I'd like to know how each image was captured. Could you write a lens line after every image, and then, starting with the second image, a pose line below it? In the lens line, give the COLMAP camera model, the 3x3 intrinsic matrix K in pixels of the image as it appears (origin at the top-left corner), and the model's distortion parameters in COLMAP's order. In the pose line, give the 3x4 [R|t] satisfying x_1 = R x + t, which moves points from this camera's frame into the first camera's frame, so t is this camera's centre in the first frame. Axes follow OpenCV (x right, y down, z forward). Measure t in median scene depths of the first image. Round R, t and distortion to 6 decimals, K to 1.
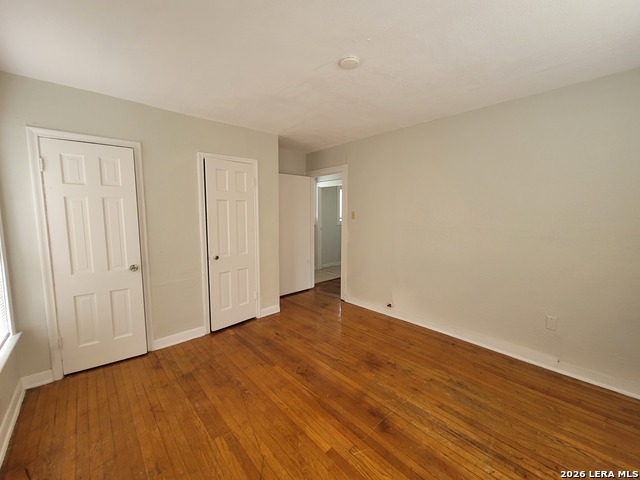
lens RADIAL K [[259.8, 0, 319.4], [0, 259.8, 239.8], [0, 0, 1]] dist [-0.002885, -0.000066]
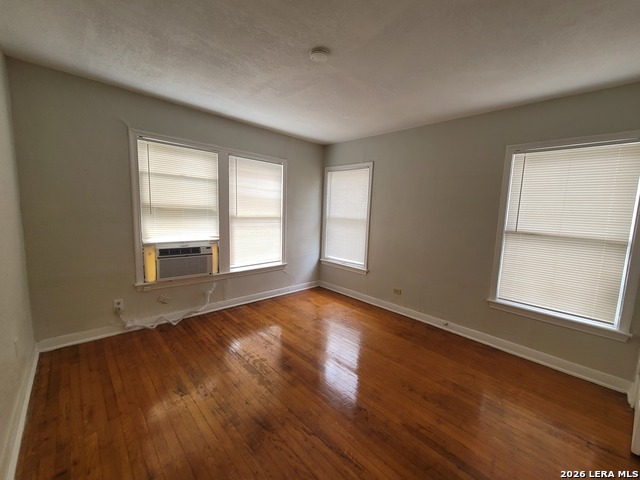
lens RADIAL K [[259.8, 0, 322.9], [0, 259.8, 239.4], [0, 0, 1]] dist [-0.002885, -0.000066]
pose [[-0.998639, -0.032661, -0.040654, 0.087808], [-0.040974, 0.973663, 0.224279, -0.155314], [0.032258, 0.225640, -0.973677, 1.578335]]
